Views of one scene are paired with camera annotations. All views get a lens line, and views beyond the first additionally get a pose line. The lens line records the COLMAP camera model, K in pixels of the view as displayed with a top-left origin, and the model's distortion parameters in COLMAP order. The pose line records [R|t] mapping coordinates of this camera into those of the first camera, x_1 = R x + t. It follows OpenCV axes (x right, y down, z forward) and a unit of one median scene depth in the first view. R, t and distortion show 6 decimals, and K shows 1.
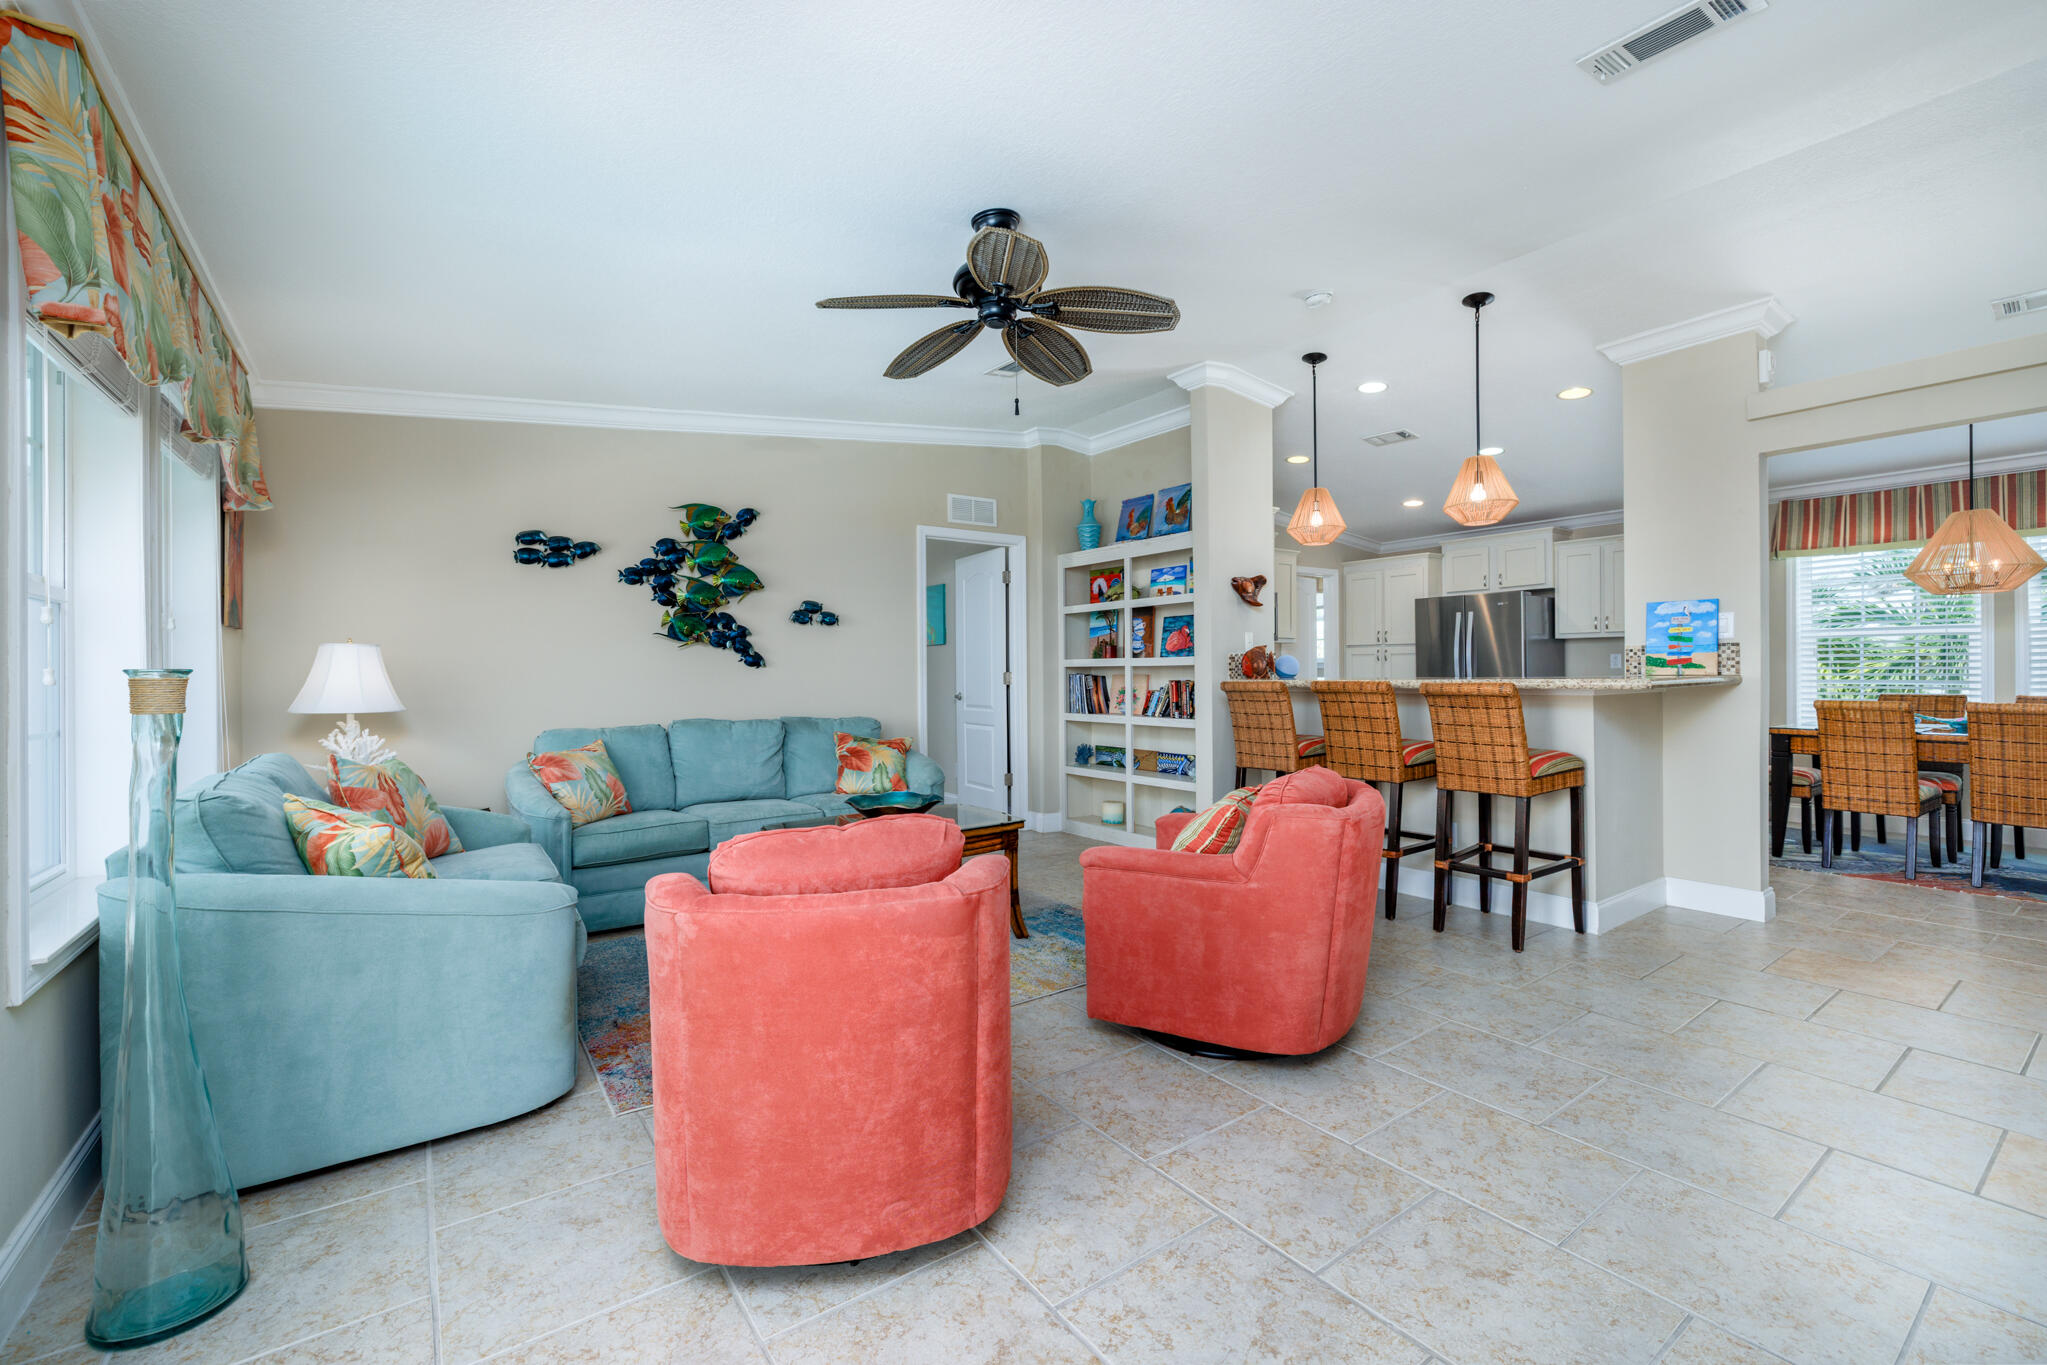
lens RADIAL K [[856.2, 0, 1022.8], [0, 856.2, 668.3], [0, 0, 1]] dist [-0.002847, 0.000609]
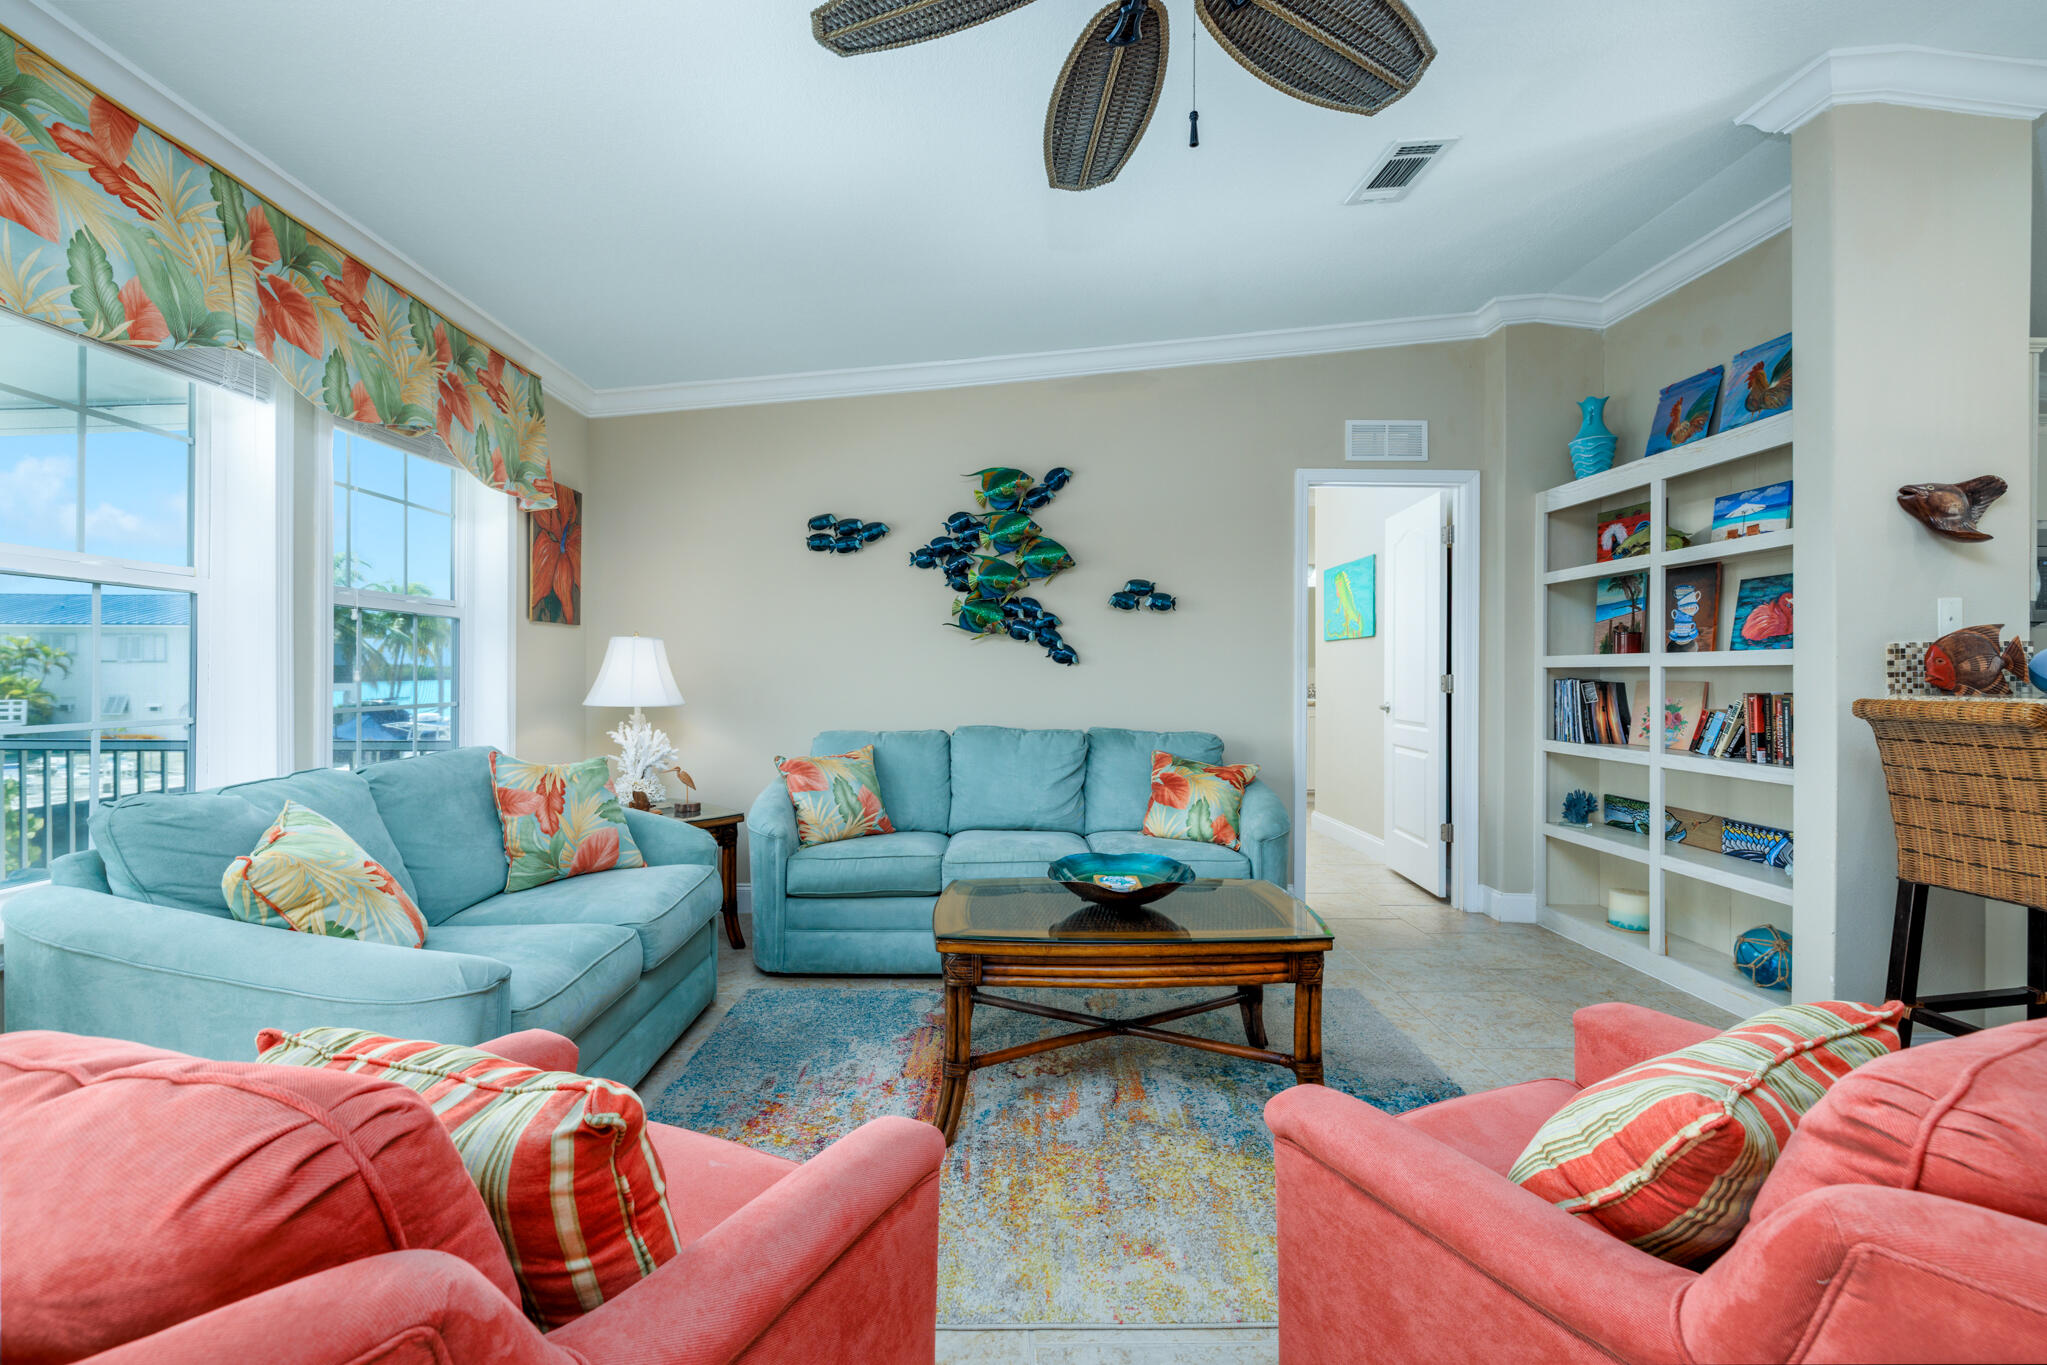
lens RADIAL K [[856.2, 0, 1012.4], [0, 856.2, 674.0], [0, 0, 1]] dist [-0.002847, 0.000609]
pose [[0.819661, 0.012184, -0.572720, 0.110526], [-0.008566, 0.999923, 0.009014, 0.001045], [0.572785, -0.002483, 0.819702, 0.311917]]
